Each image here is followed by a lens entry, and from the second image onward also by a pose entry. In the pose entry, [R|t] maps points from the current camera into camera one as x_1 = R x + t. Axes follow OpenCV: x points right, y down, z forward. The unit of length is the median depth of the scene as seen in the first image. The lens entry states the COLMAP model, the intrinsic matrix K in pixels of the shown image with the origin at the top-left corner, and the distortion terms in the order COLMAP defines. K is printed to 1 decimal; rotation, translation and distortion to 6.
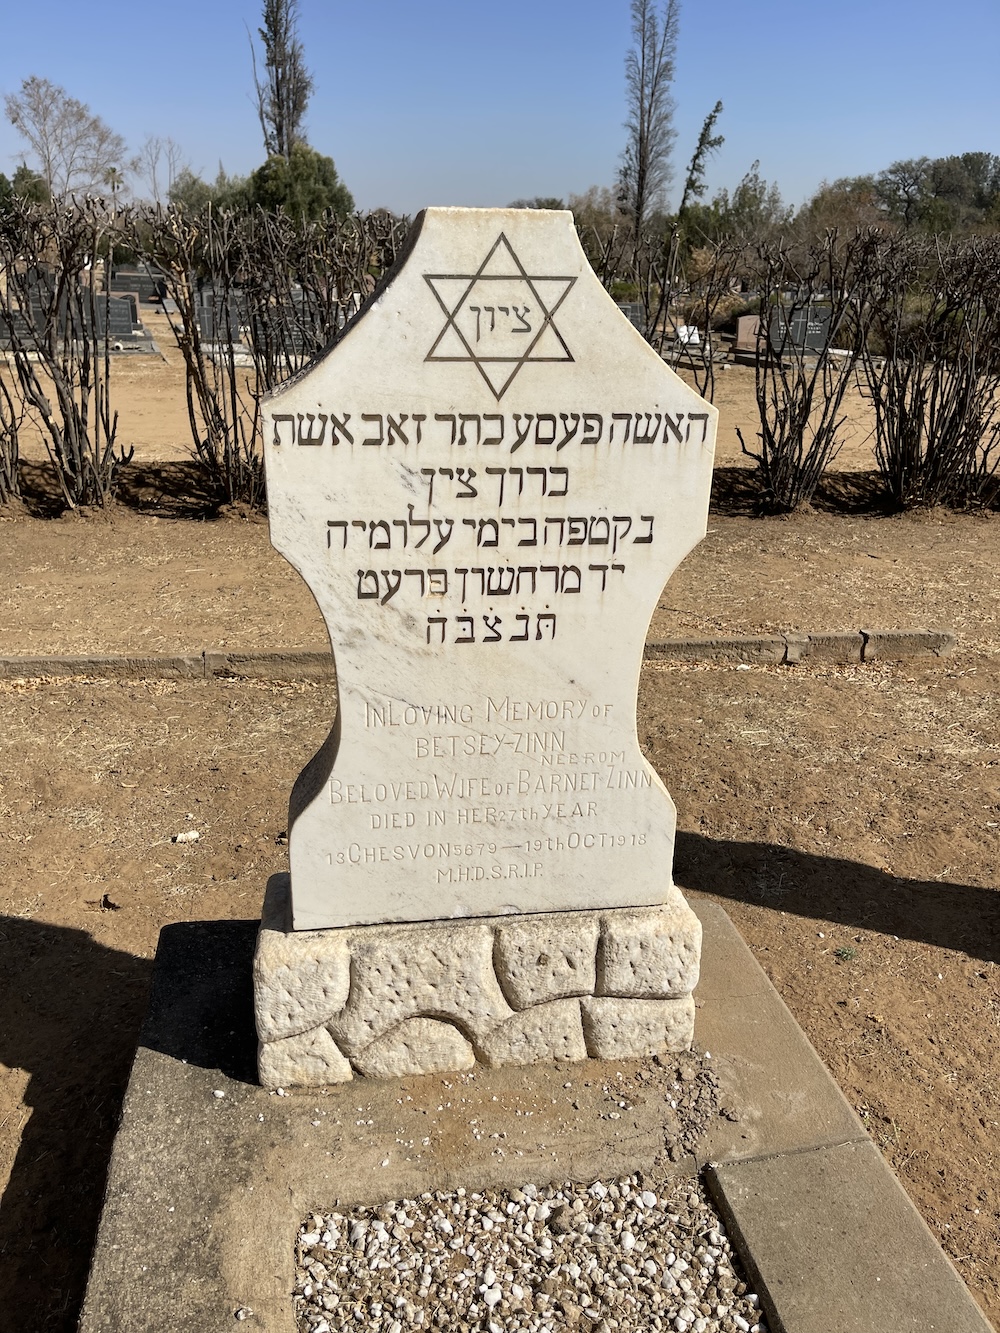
lens RADIAL K [[1005.8, 0, 488.1], [0, 1005.8, 677.6], [0, 0, 1]] dist [0.088628, -0.128516]
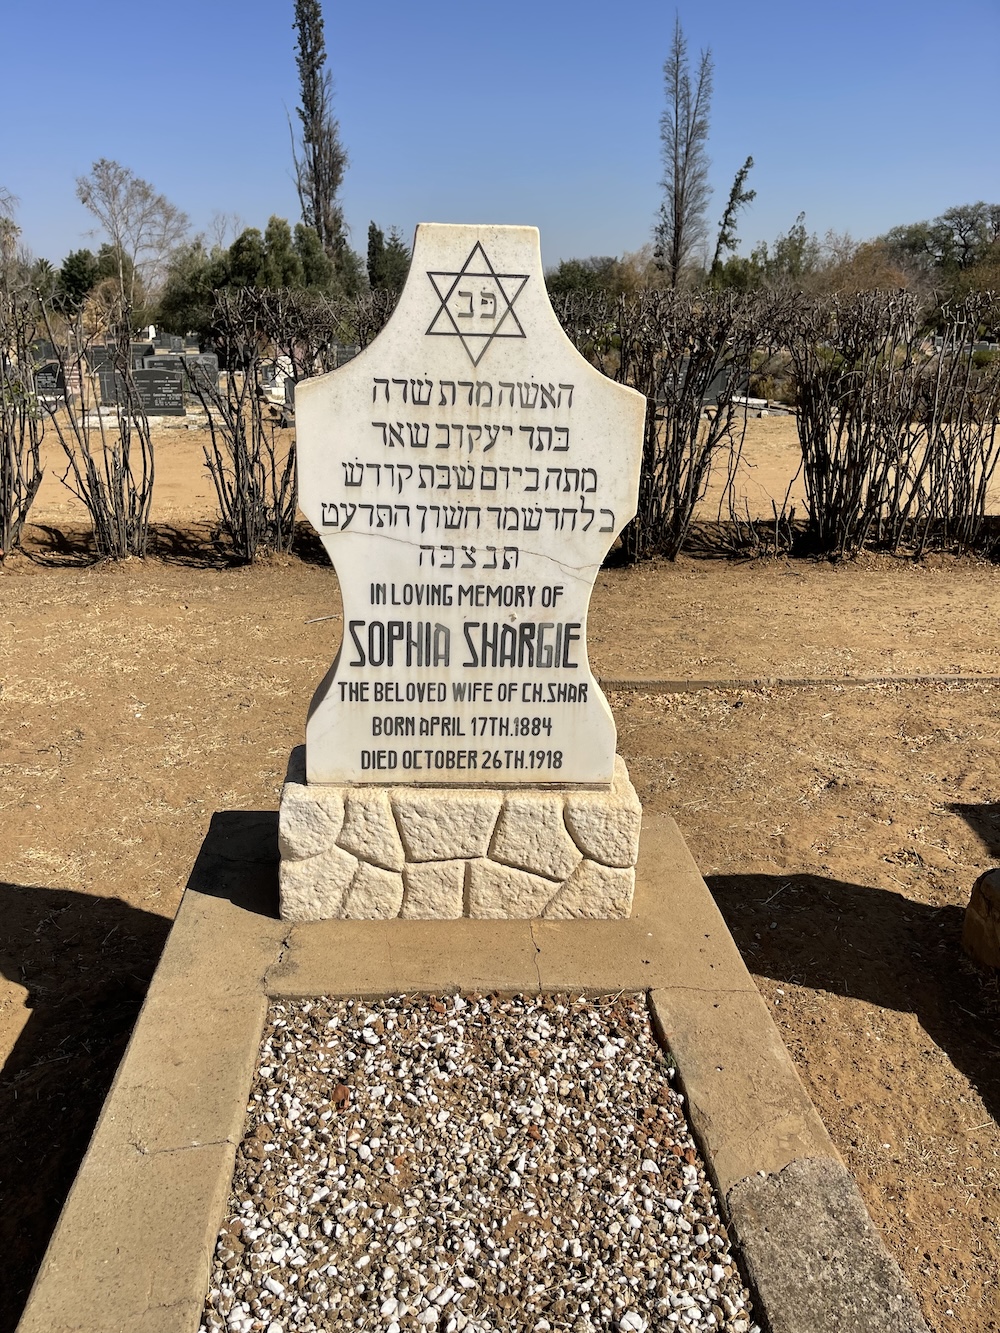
lens RADIAL K [[1005.8, 0, 492.4], [0, 1005.8, 676.0], [0, 0, 1]] dist [0.088628, -0.128516]
pose [[0.996440, -0.000735, -0.084297, 0.062723], [-0.003598, 0.998680, -0.051241, -0.000405], [0.084223, 0.051362, 0.995122, 0.002809]]
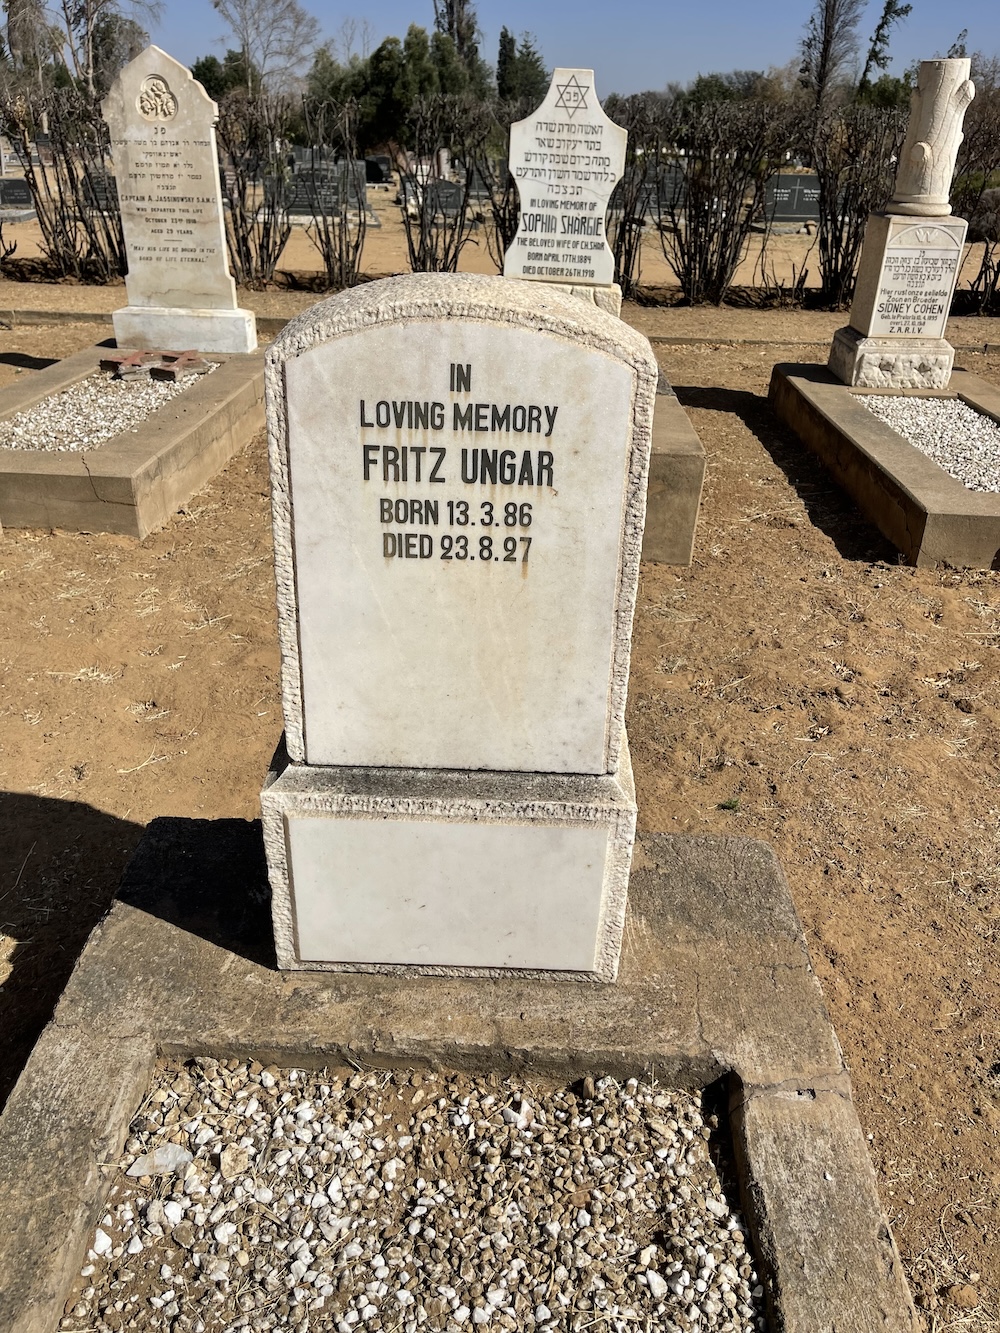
lens RADIAL K [[1005.8, 0, 509.4], [0, 1005.8, 684.9], [0, 0, 1]] dist [0.088628, -0.128516]
pose [[0.983711, 0.077303, -0.162288, 0.071080], [-0.060769, 0.992668, 0.104488, 0.024177], [0.169175, -0.092924, 0.981196, -0.050508]]
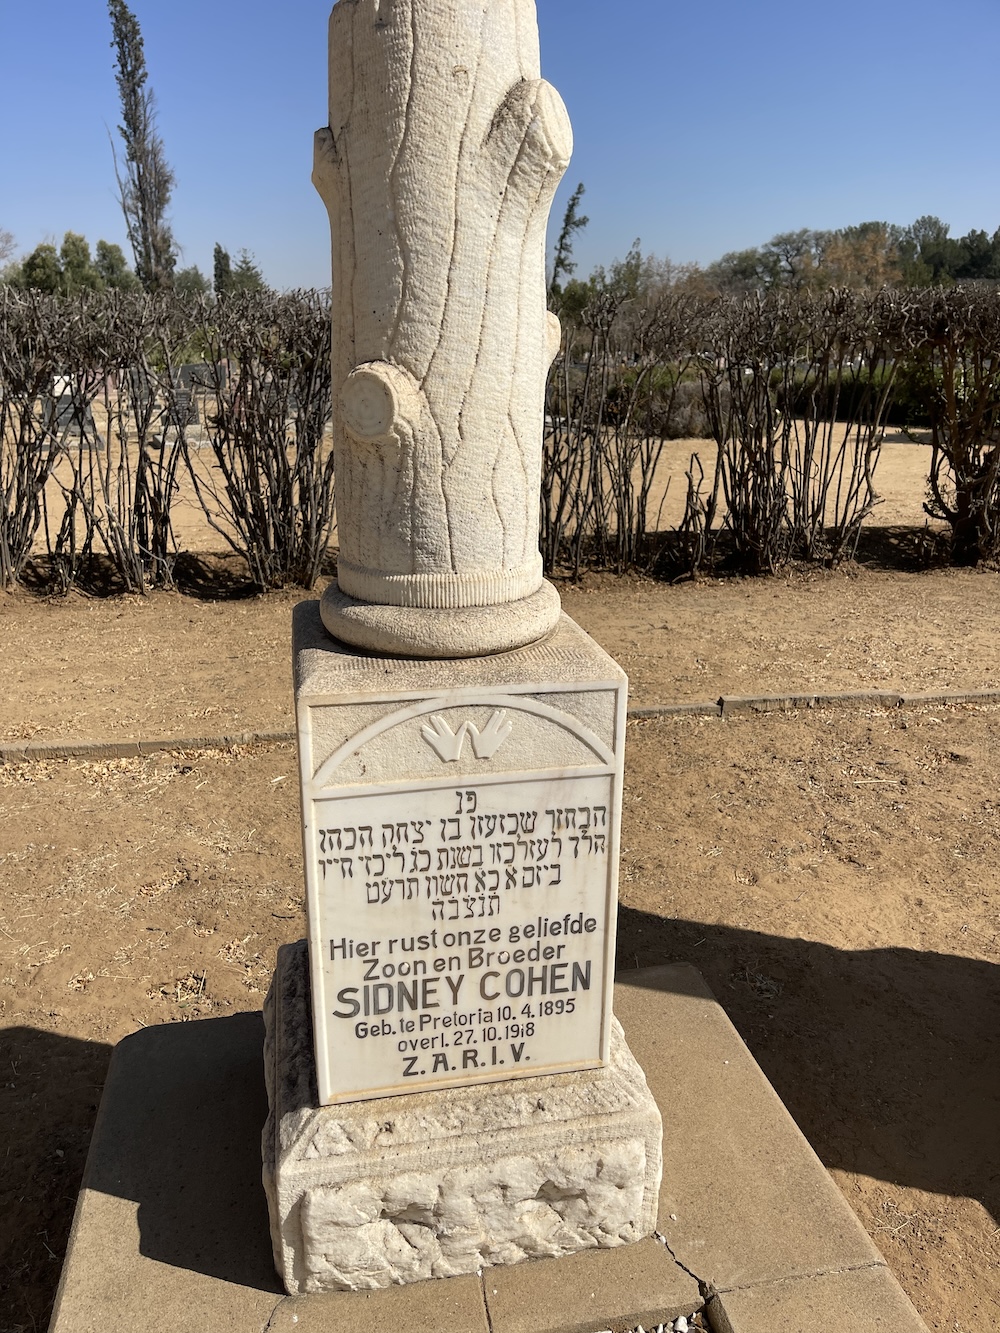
lens RADIAL K [[1005.8, 0, 497.4], [0, 1005.8, 673.4], [0, 0, 1]] dist [0.088628, -0.128516]
pose [[0.998168, -0.046799, 0.038351, 0.086328], [0.049447, 0.996229, -0.071290, -0.002318], [-0.034870, 0.073055, 0.996718, 0.013791]]
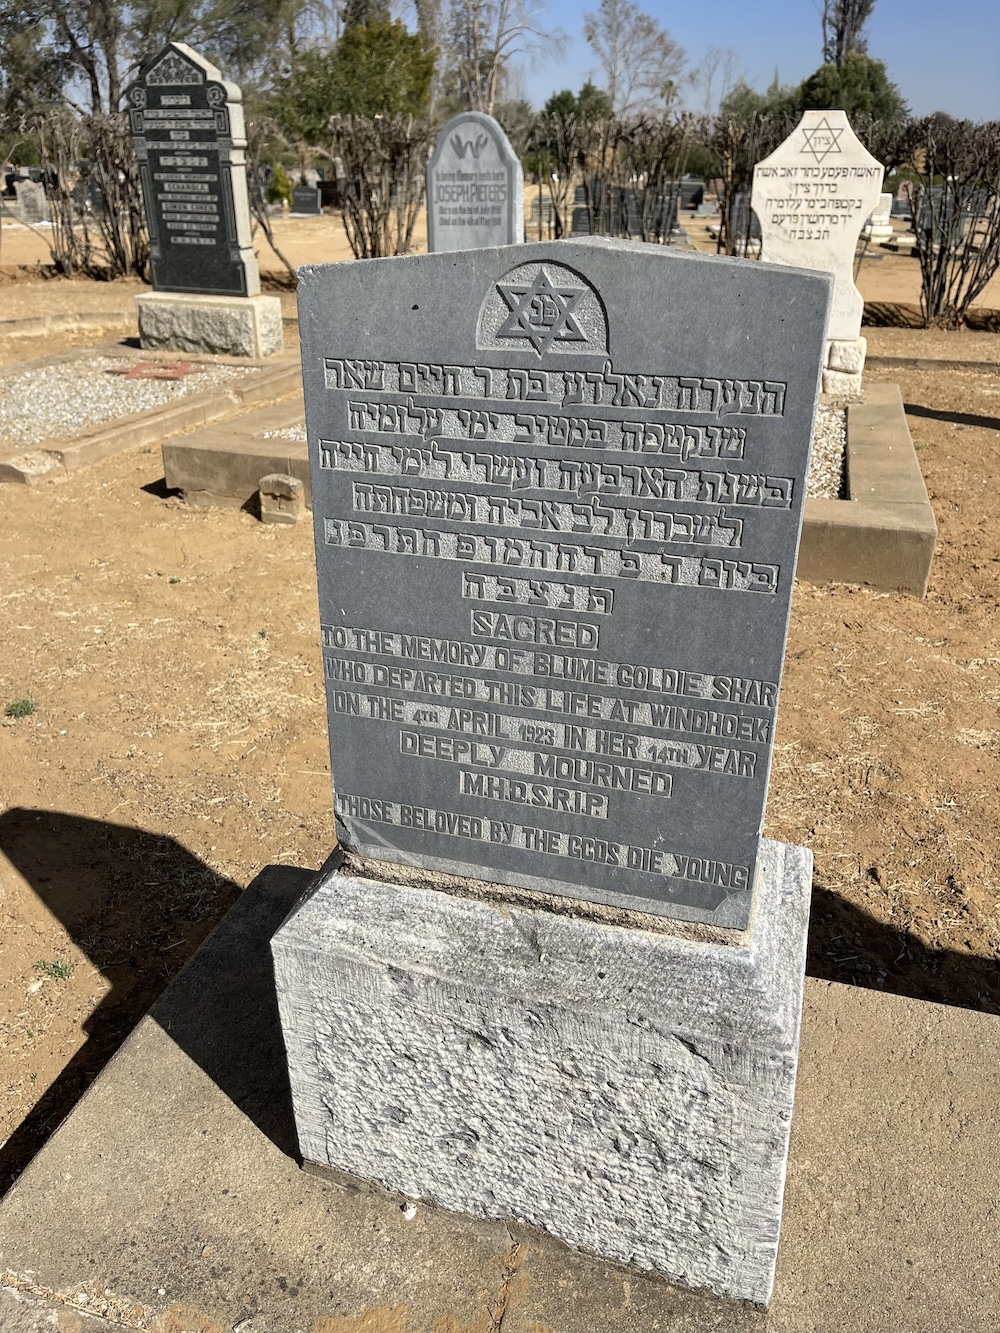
lens RADIAL K [[1005.8, 0, 507.3], [0, 1005.8, 683.5], [0, 0, 1]] dist [0.088628, -0.128516]
pose [[0.898147, 0.182874, -0.399861, 0.015295], [-0.152310, 0.982499, 0.107230, 0.025267], [0.412473, -0.035406, 0.910282, -0.054321]]
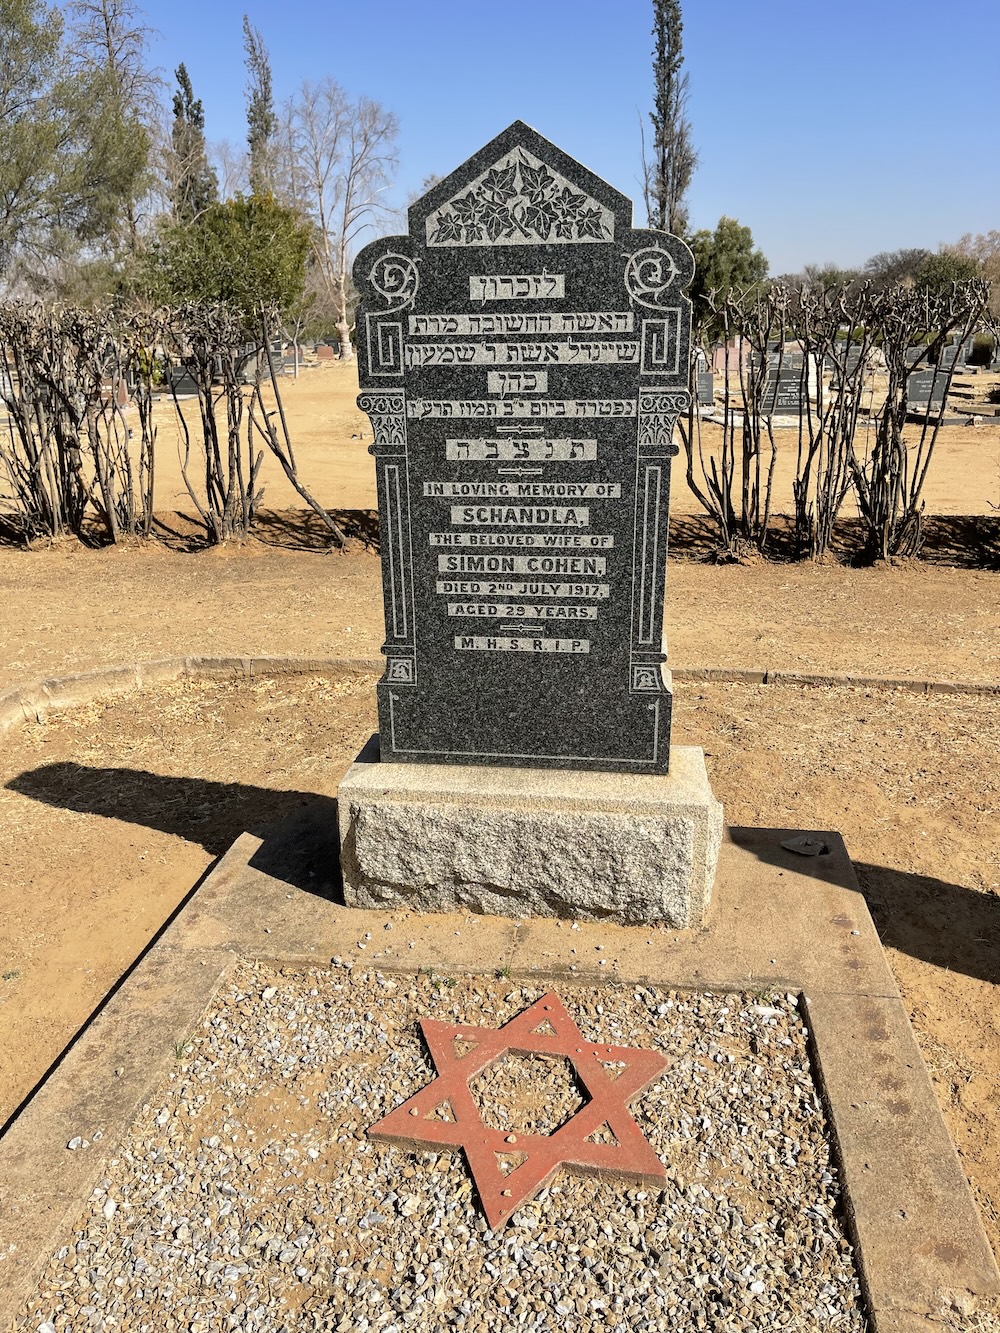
lens RADIAL K [[1005.8, 0, 498.0], [0, 1005.8, 658.6], [0, 0, 1]] dist [0.088628, -0.128516]
pose [[0.956952, 0.047356, -0.286356, -0.044284], [-0.067574, 0.995840, -0.061133, 0.003204], [0.282270, 0.077851, 0.956171, -0.013679]]
